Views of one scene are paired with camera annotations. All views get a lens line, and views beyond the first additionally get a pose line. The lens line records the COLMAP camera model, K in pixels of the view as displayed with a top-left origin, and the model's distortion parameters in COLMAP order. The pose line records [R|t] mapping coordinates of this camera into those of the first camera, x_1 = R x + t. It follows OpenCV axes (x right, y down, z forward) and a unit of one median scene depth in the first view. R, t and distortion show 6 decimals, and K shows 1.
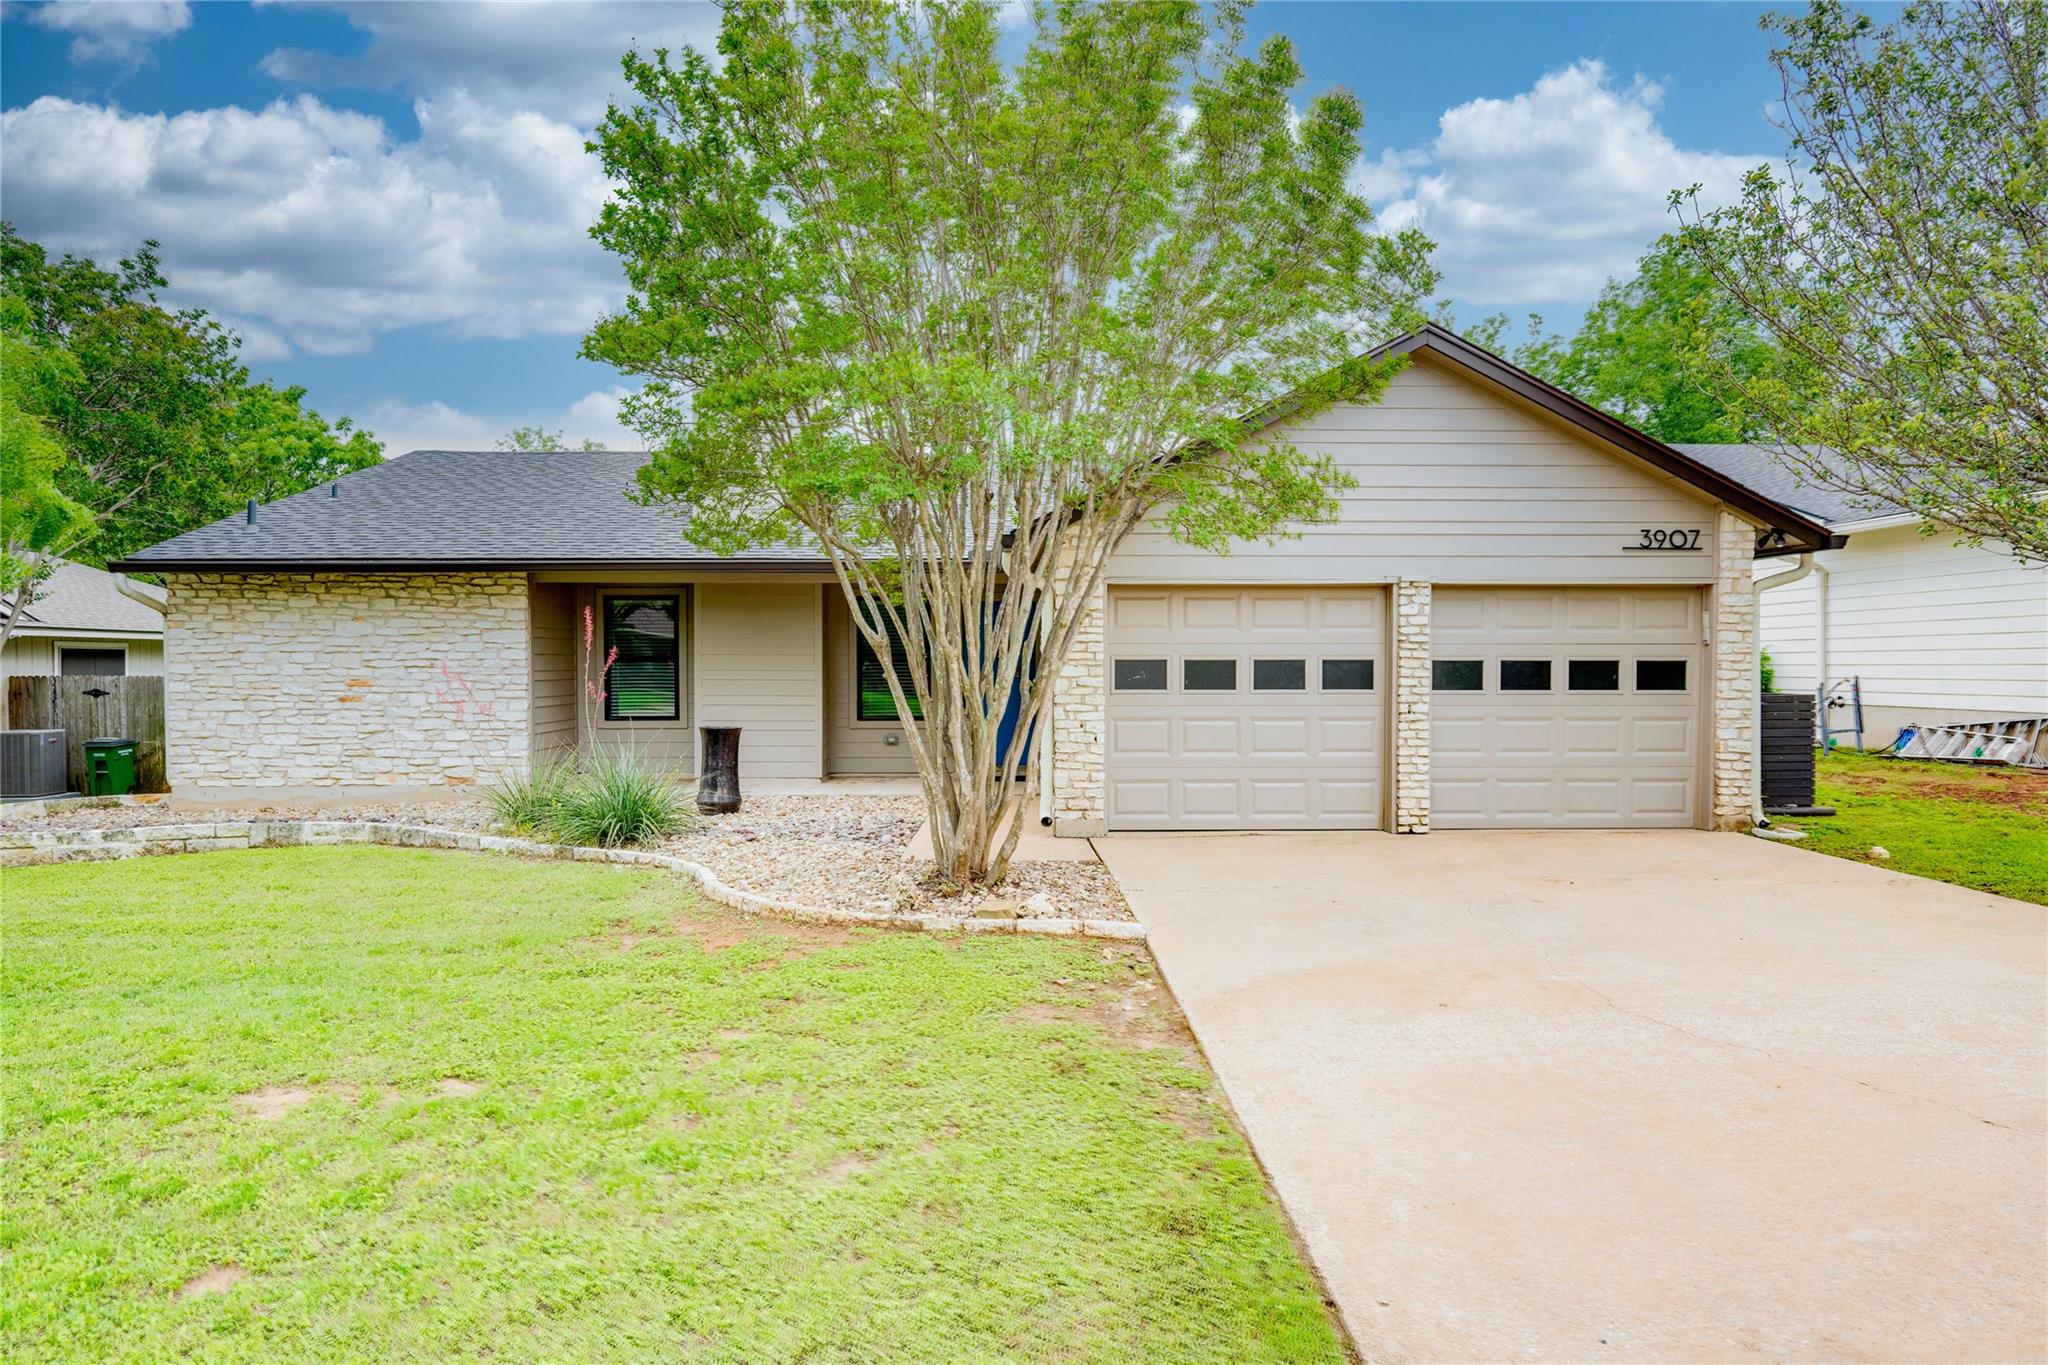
lens RADIAL K [[908.9, 0, 1068.5], [0, 908.9, 690.7], [0, 0, 1]] dist [0.000766, 0.000124]
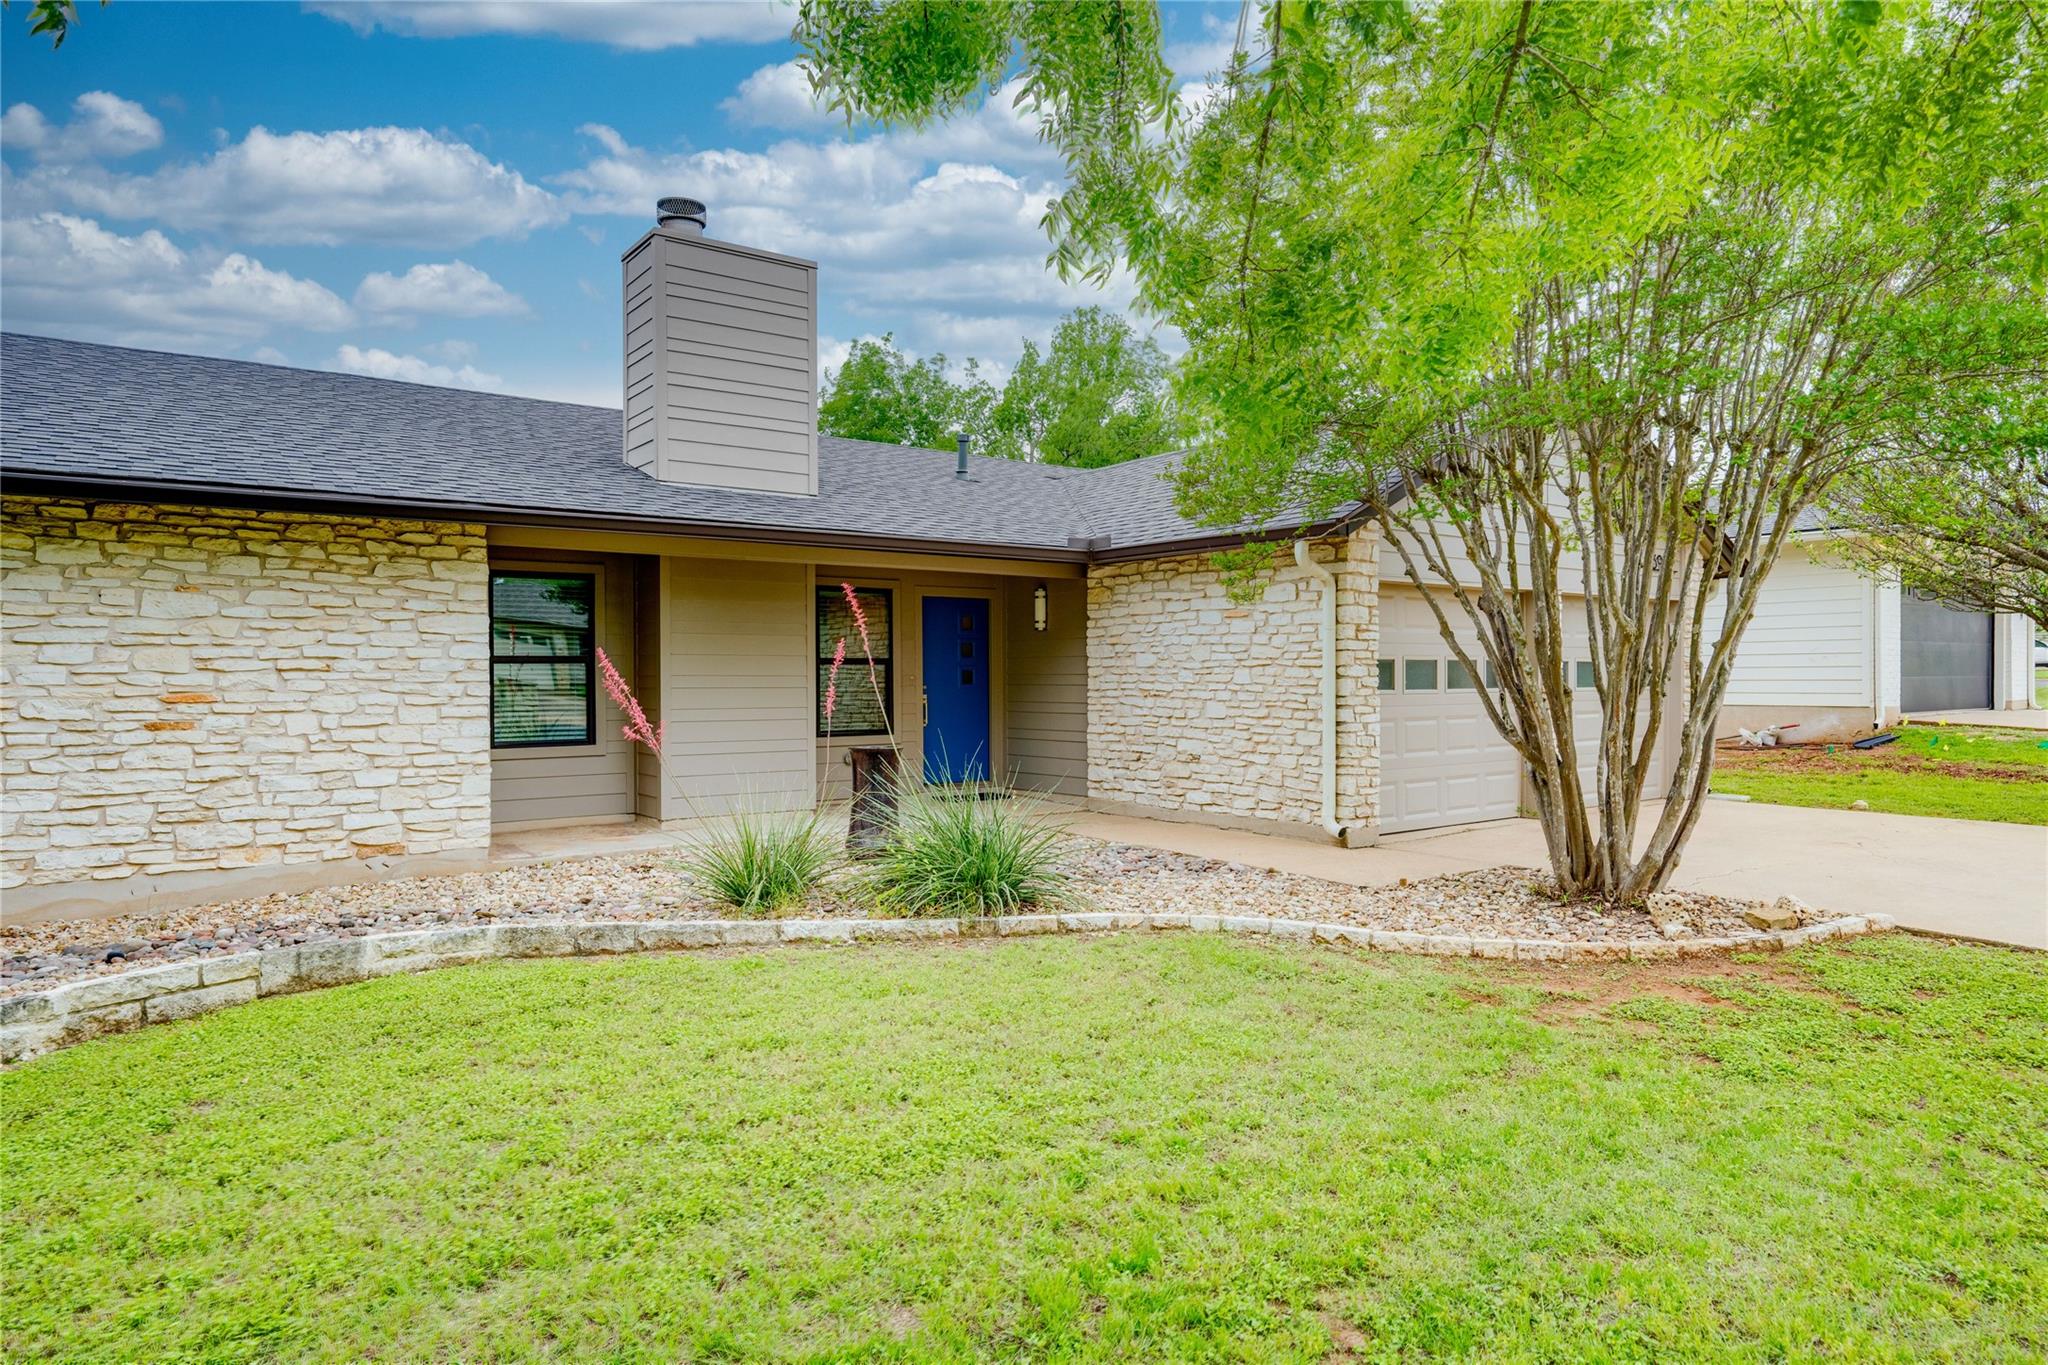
lens RADIAL K [[908.9, 0, 1068.5], [0, 908.9, 690.7], [0, 0, 1]] dist [0.000766, 0.000124]
pose [[0.897240, -0.011754, 0.441387, -0.530692], [0.016479, 0.999841, -0.006872, 0.000508], [-0.441236, 0.013439, 0.897290, 0.222363]]
